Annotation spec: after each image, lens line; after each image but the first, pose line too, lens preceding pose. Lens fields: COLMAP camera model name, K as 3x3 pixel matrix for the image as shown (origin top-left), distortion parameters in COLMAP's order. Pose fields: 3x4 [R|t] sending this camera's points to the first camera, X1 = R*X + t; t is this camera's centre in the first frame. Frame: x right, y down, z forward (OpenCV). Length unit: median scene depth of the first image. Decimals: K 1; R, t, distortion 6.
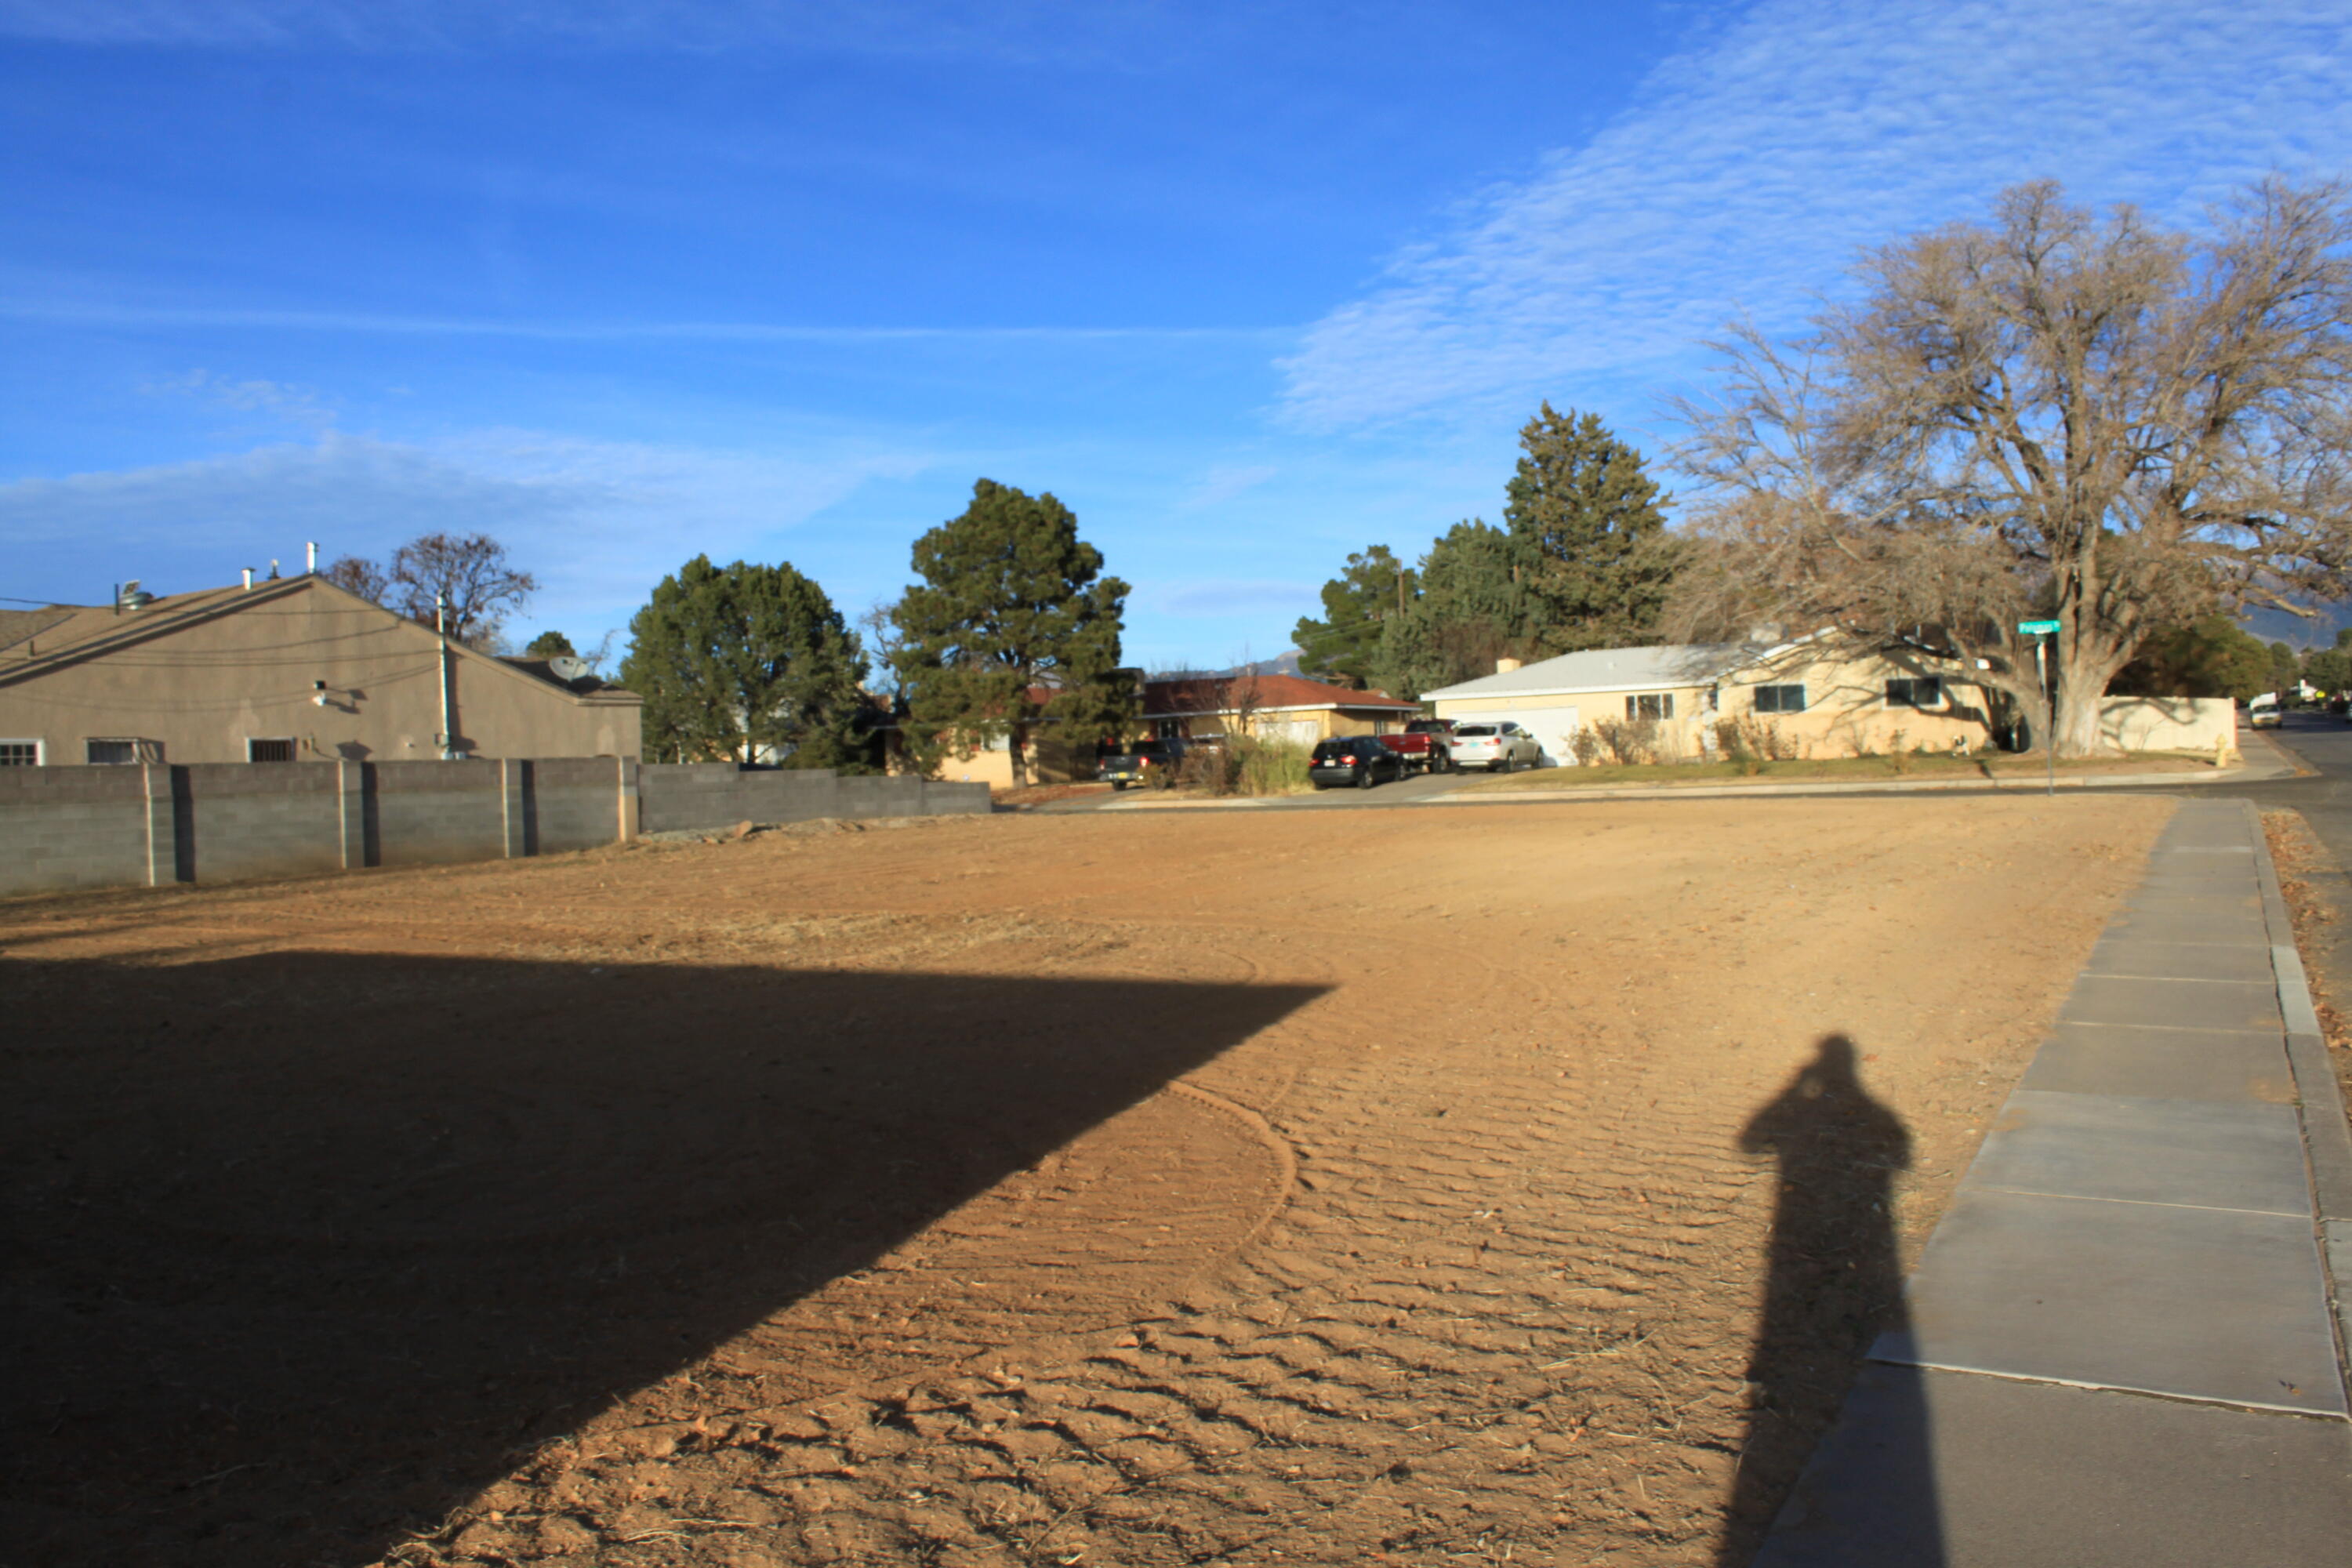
lens RADIAL K [[1931.9, 0, 1176.0], [0, 1931.9, 784.0], [0, 0, 1]] dist [-0.176000, 0.154153]
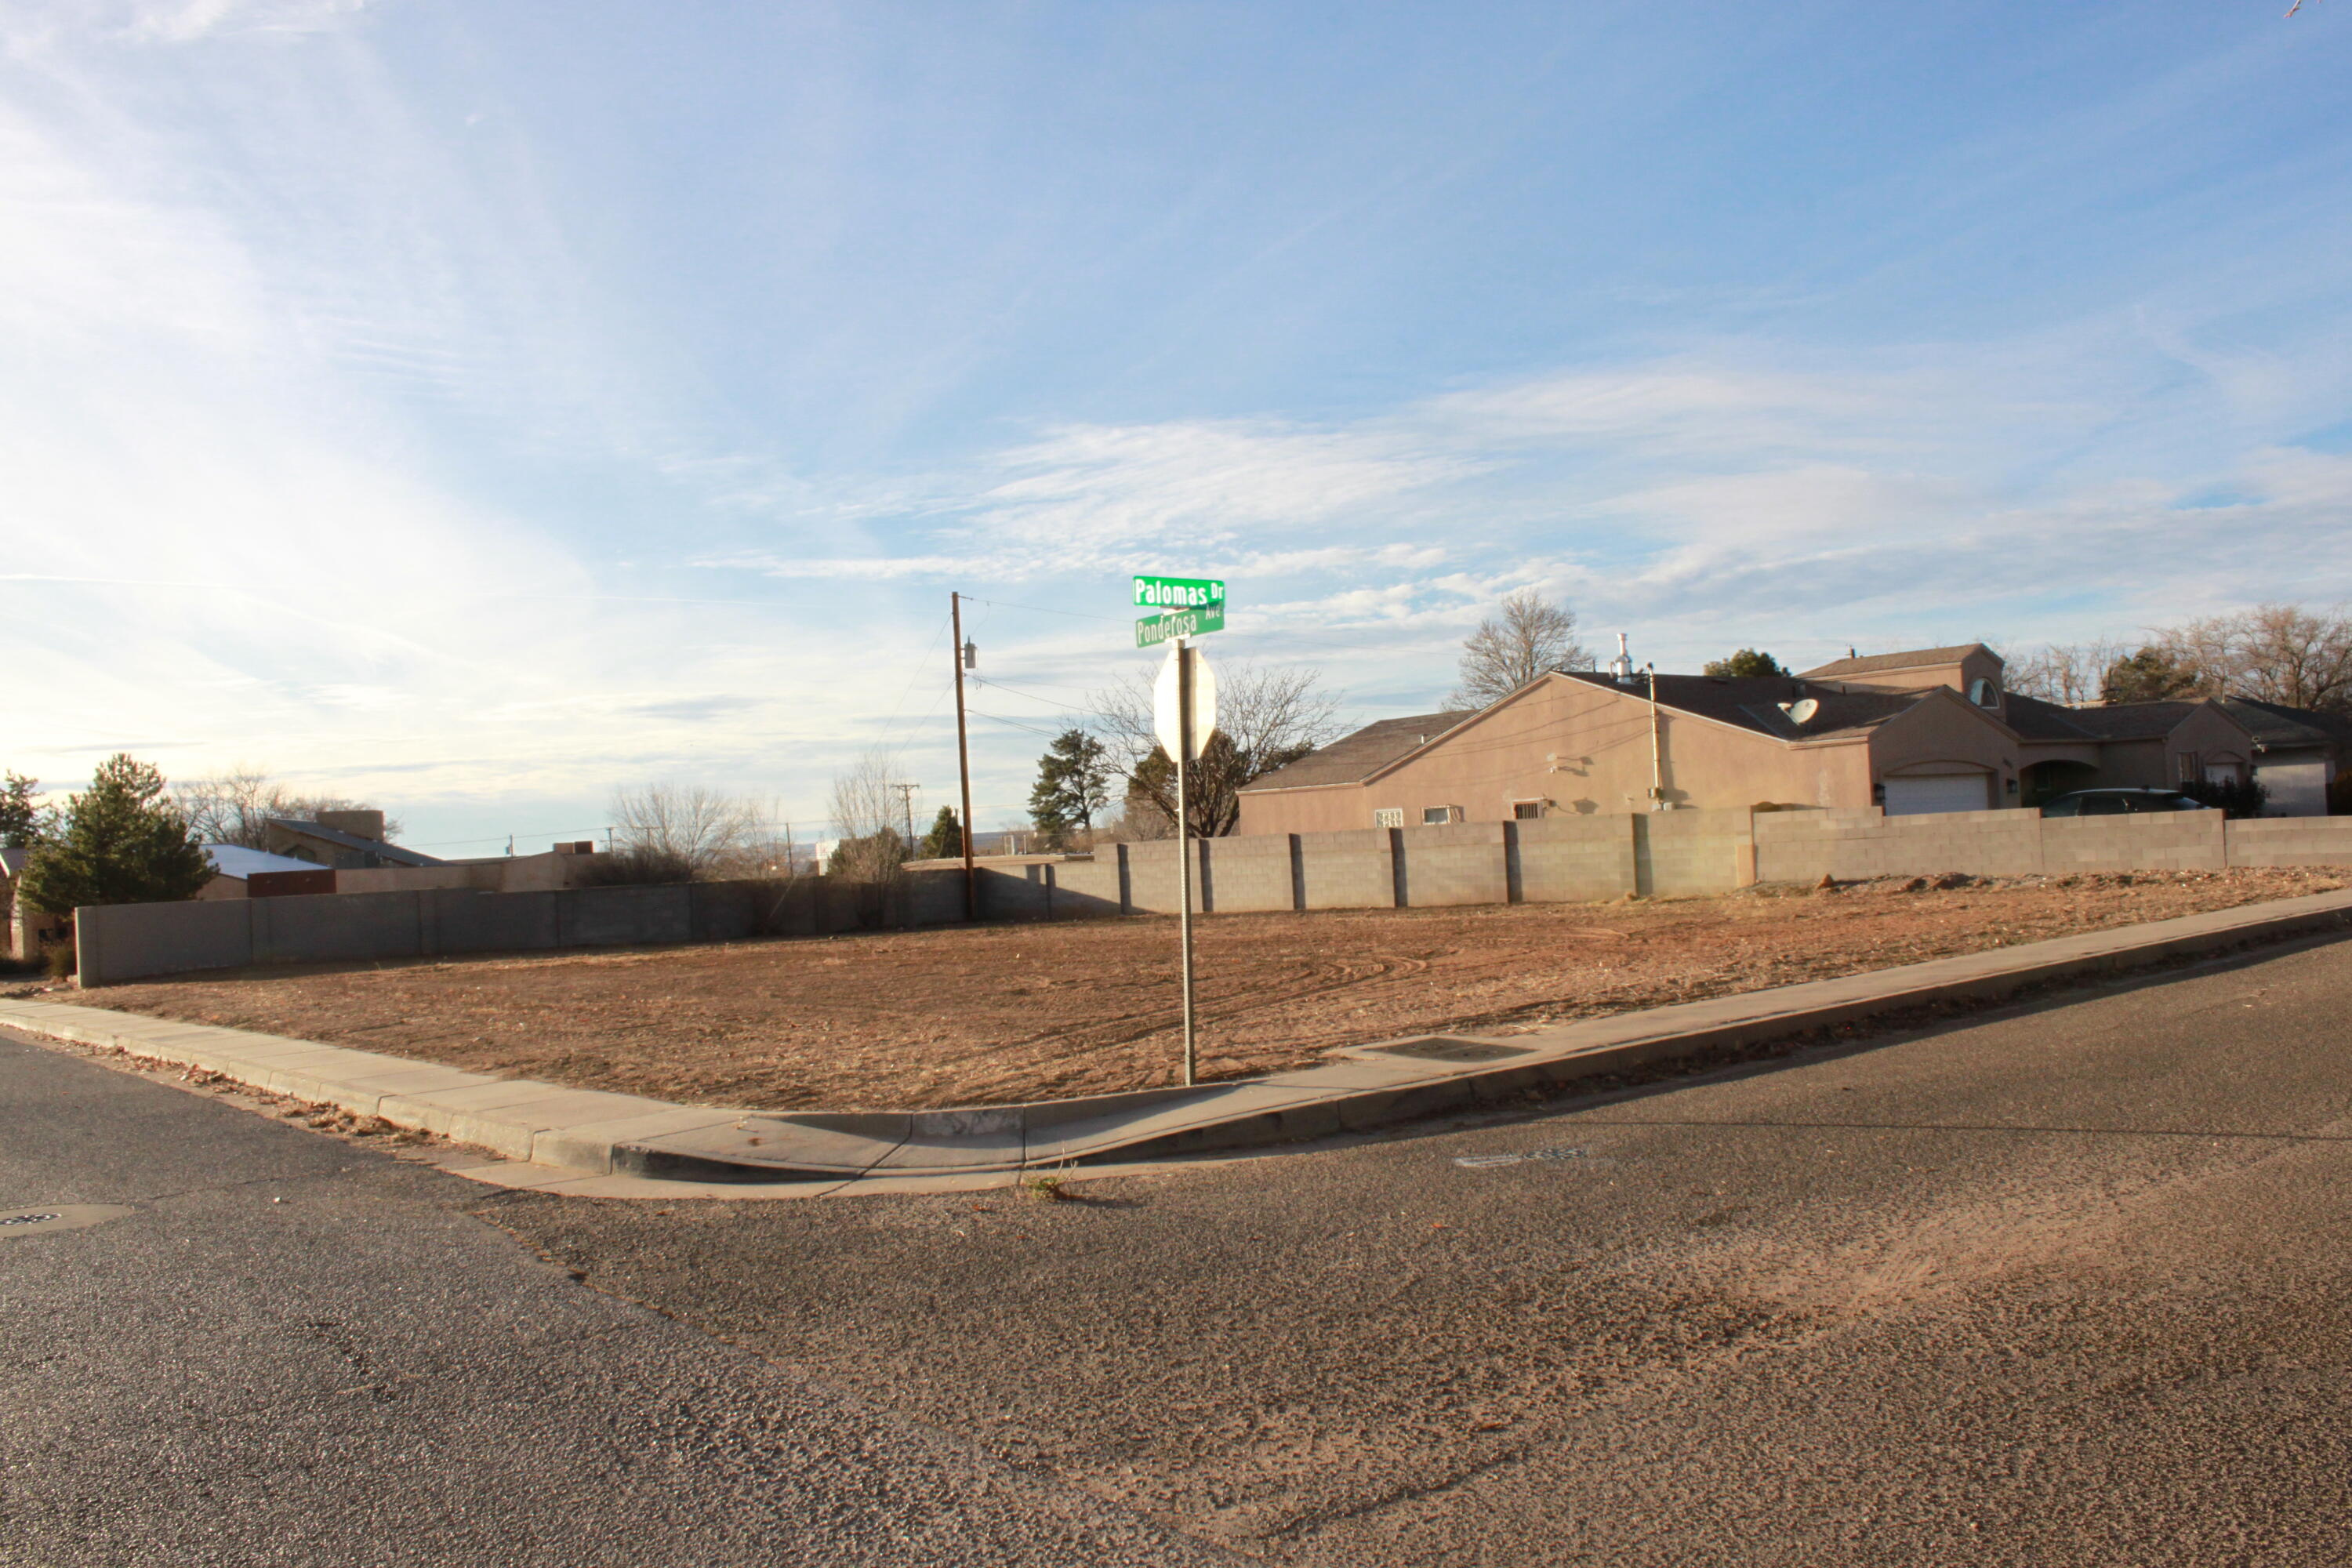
lens RADIAL K [[1931.9, 0, 1176.0], [0, 1931.9, 784.0], [0, 0, 1]] dist [-0.176000, 0.154153]
pose [[-0.362071, 0.017801, -0.931981, 0.807656], [0.055135, 0.998476, -0.002348, -0.042611], [0.930519, -0.052235, -0.362500, 1.163724]]
